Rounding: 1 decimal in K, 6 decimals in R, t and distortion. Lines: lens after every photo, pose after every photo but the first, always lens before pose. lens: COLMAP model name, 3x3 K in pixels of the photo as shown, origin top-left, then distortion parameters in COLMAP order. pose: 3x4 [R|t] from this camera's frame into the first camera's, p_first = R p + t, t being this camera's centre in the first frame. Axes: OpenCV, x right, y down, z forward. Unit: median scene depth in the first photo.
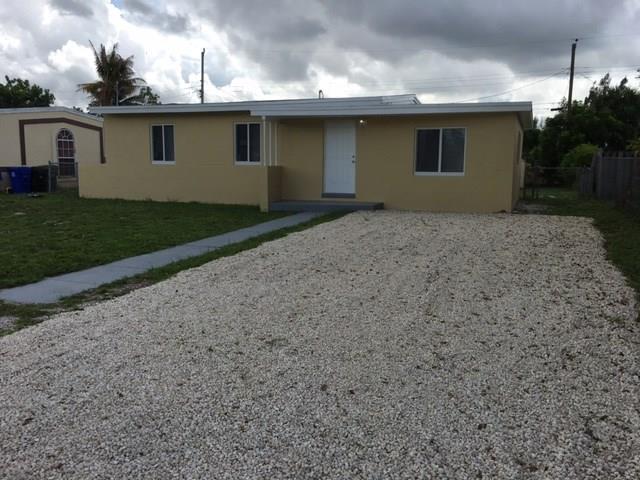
lens RADIAL K [[561.8, 0, 324.2], [0, 561.8, 238.2], [0, 0, 1]] dist [0.090617, -0.020048]
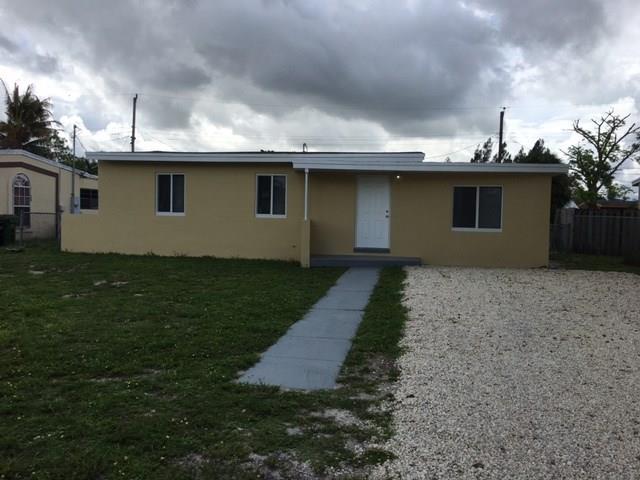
lens RADIAL K [[561.8, 0, 319.3], [0, 561.8, 240.3], [0, 0, 1]] dist [0.090617, -0.020048]
pose [[0.980138, 0.005397, 0.198242, -0.162601], [0.011179, 0.996536, -0.082404, -0.008511], [-0.198001, 0.082984, 0.976683, 0.036991]]
